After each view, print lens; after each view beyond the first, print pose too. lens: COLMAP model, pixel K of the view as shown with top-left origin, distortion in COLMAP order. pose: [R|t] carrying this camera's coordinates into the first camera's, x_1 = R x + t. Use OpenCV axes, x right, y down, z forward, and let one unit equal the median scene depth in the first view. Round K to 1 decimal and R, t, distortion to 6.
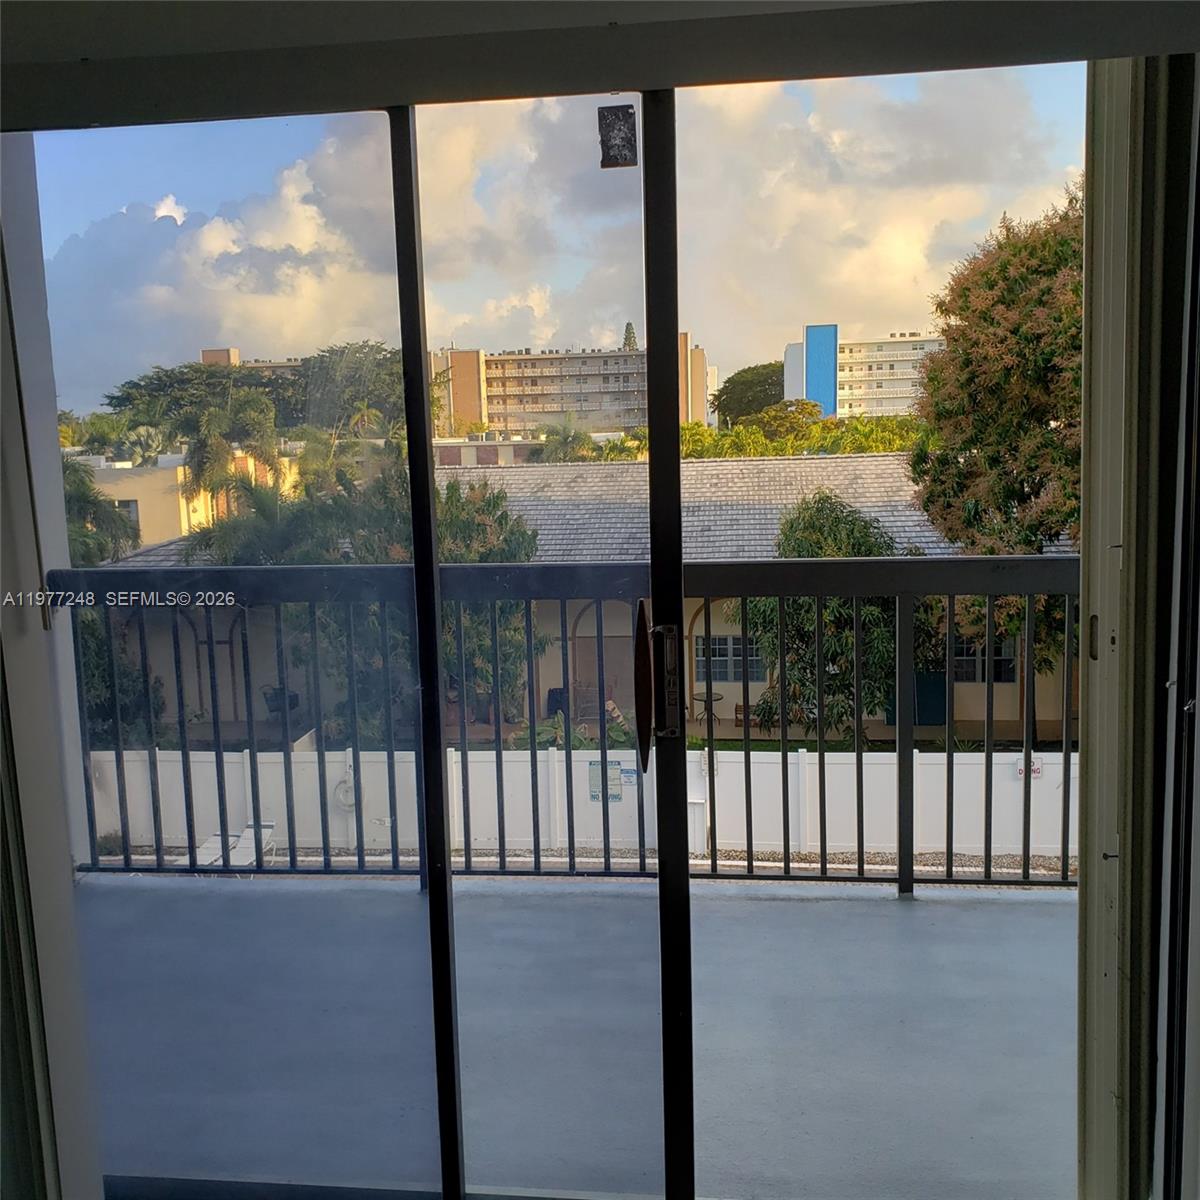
lens RADIAL K [[1254.5, 0, 596.4], [0, 1254.5, 597.9], [0, 0, 1]] dist [0.017024, 0.000000]
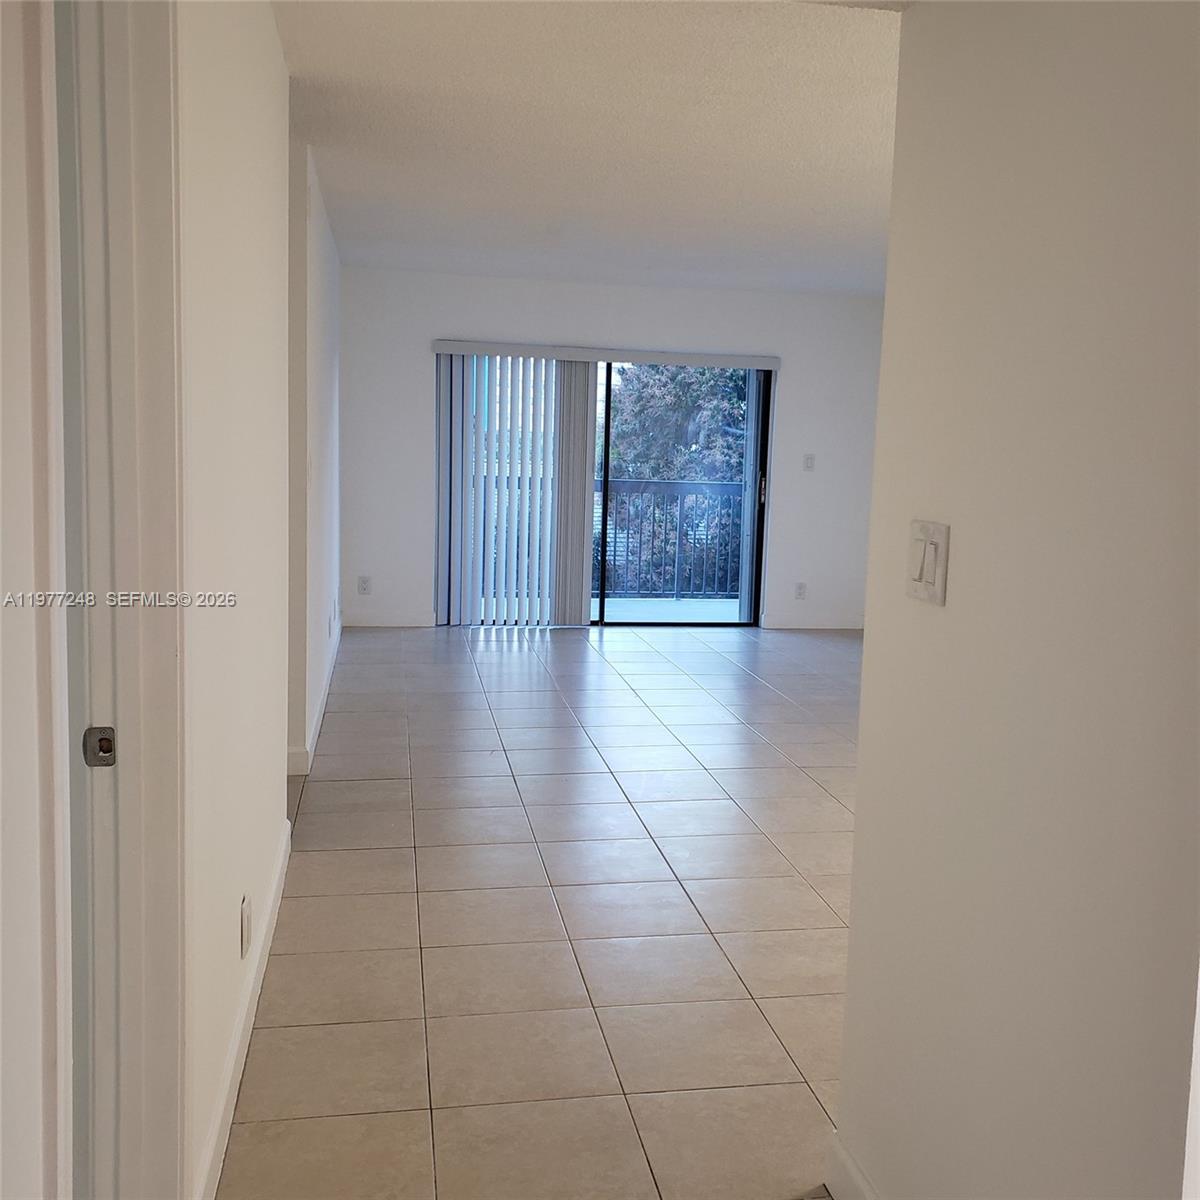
lens RADIAL K [[1254.5, 0, 602.3], [0, 1254.5, 599.4], [0, 0, 1]] dist [0.017024, 0.000000]
pose [[0.957282, 0.024102, 0.288151, -0.140715], [-0.020973, 0.999683, -0.013943, 0.055671], [-0.288396, 0.007304, 0.957483, -0.318724]]
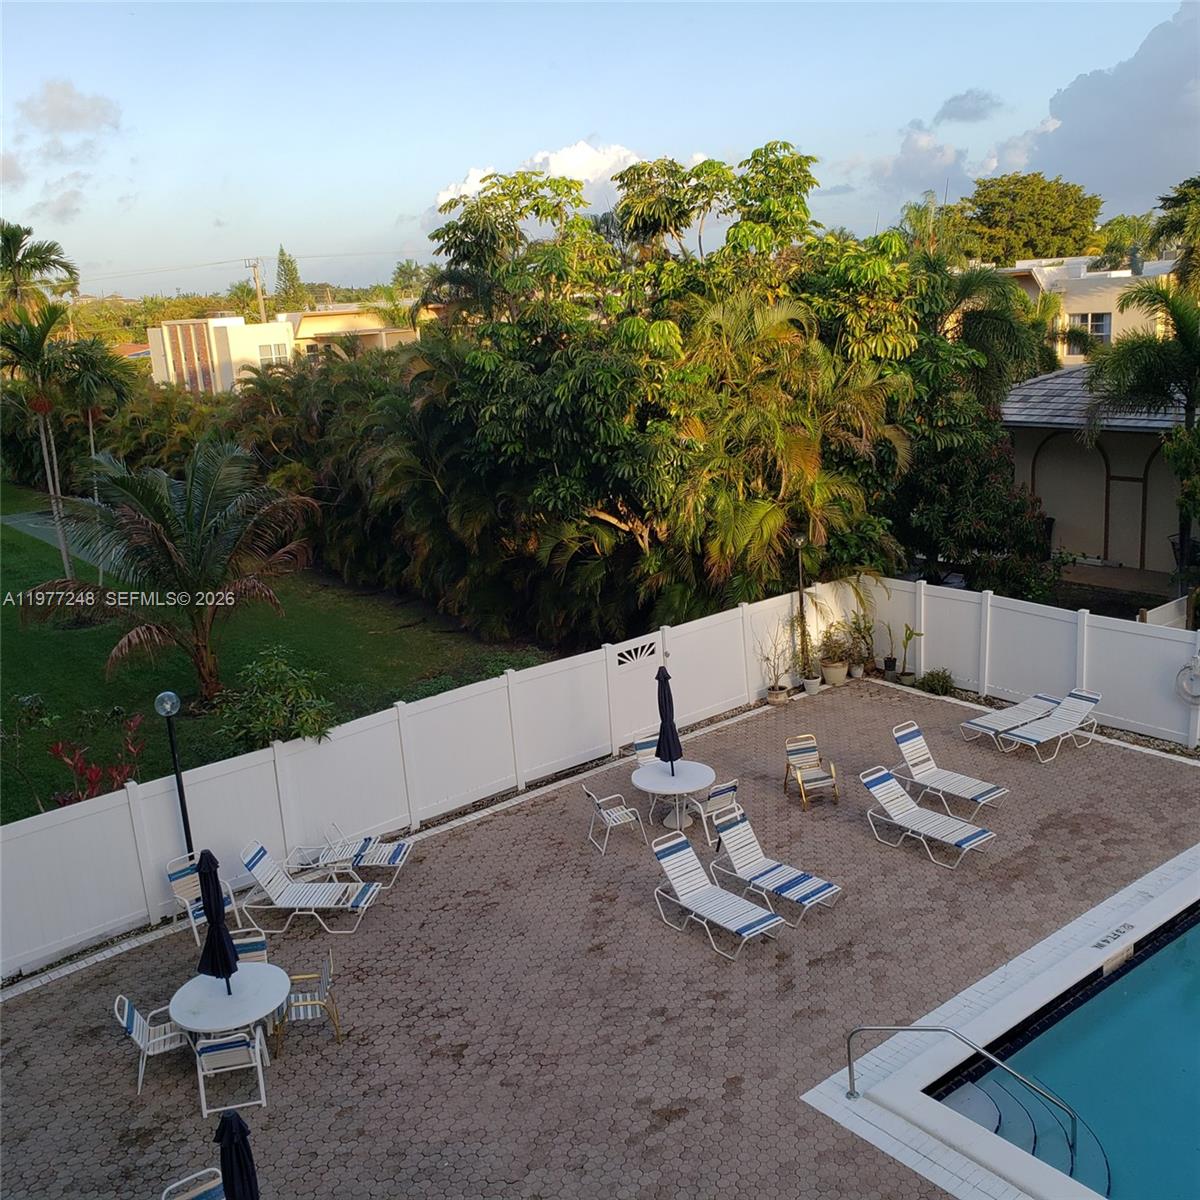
lens RADIAL K [[1254.5, 0, 600.4], [0, 1254.5, 598.9], [0, 0, 1]] dist [0.017024, 0.000000]
pose [[0.717893, 0.159699, -0.677588, 0.006138], [-0.058199, 0.983692, 0.170183, -0.001472], [0.693716, -0.082739, 0.715480, 0.012528]]
